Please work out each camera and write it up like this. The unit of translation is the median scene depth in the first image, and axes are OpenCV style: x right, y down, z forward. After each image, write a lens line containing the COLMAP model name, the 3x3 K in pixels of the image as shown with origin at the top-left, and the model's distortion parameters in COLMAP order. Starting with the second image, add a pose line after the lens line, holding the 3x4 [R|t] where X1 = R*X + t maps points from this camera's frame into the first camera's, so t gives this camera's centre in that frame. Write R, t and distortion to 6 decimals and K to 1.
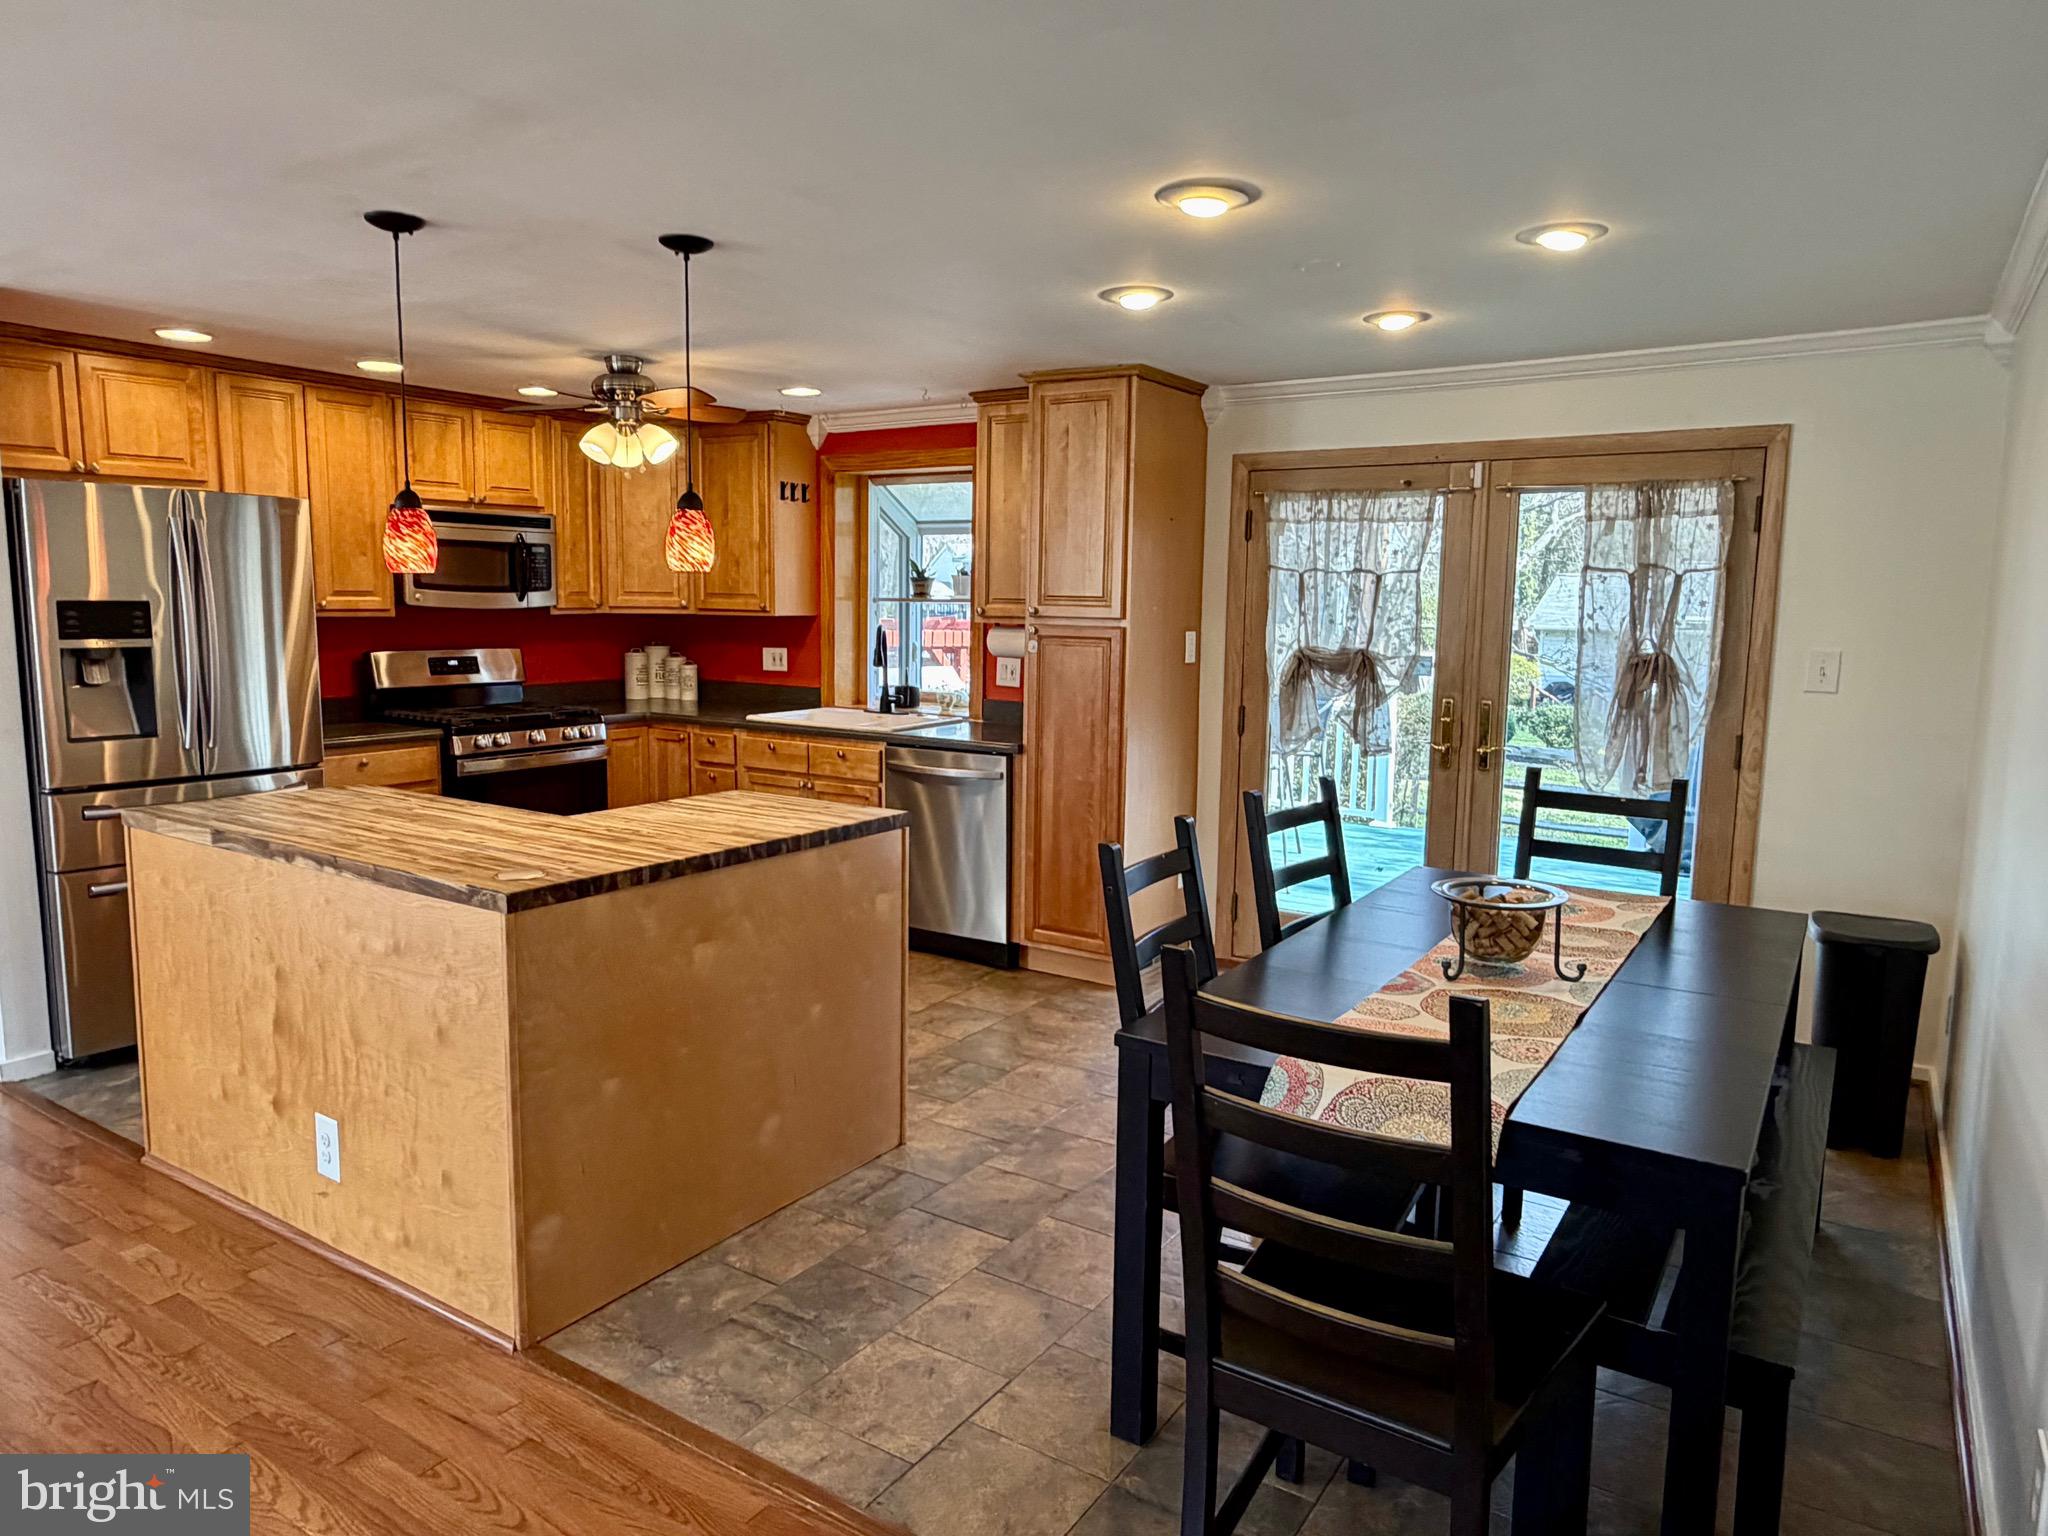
lens RADIAL K [[1300.6, 0, 1010.9], [0, 1300.6, 763.0], [0, 0, 1]] dist [-0.006644, 0.005384]
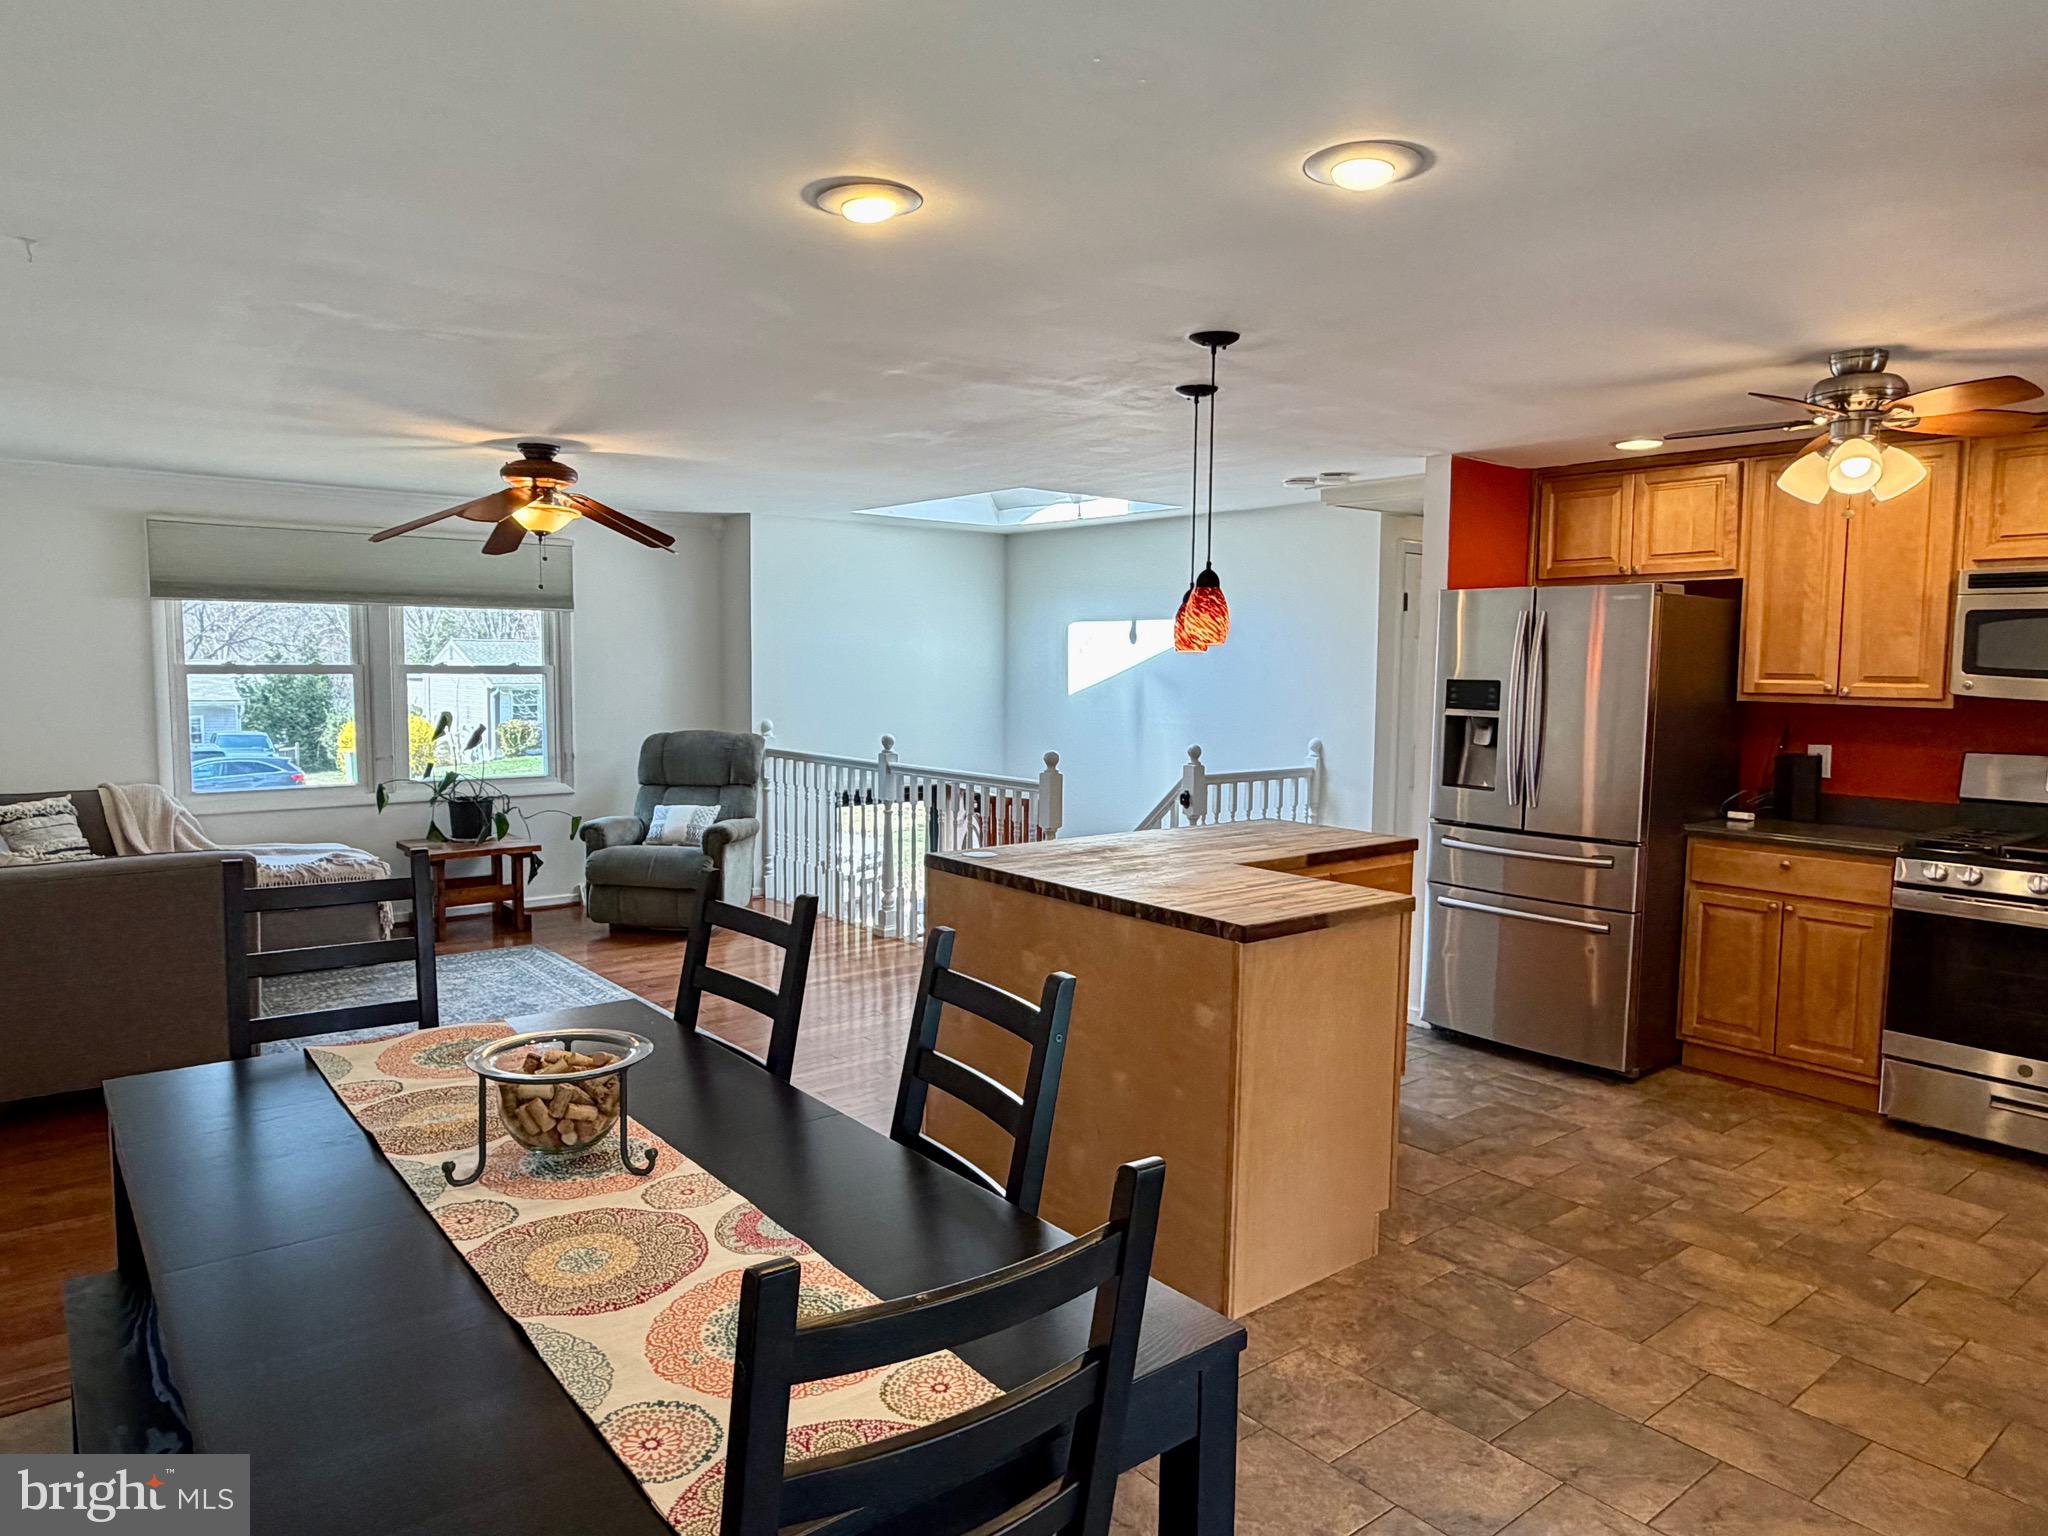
lens RADIAL K [[1300.6, 0, 1026.7], [0, 1300.6, 773.5], [0, 0, 1]] dist [-0.006644, 0.005384]
pose [[-0.305480, 0.065677, -0.949931, 0.538091], [-0.138012, 0.984030, 0.112417, -0.095297], [0.942144, 0.165443, -0.291538, 0.792035]]
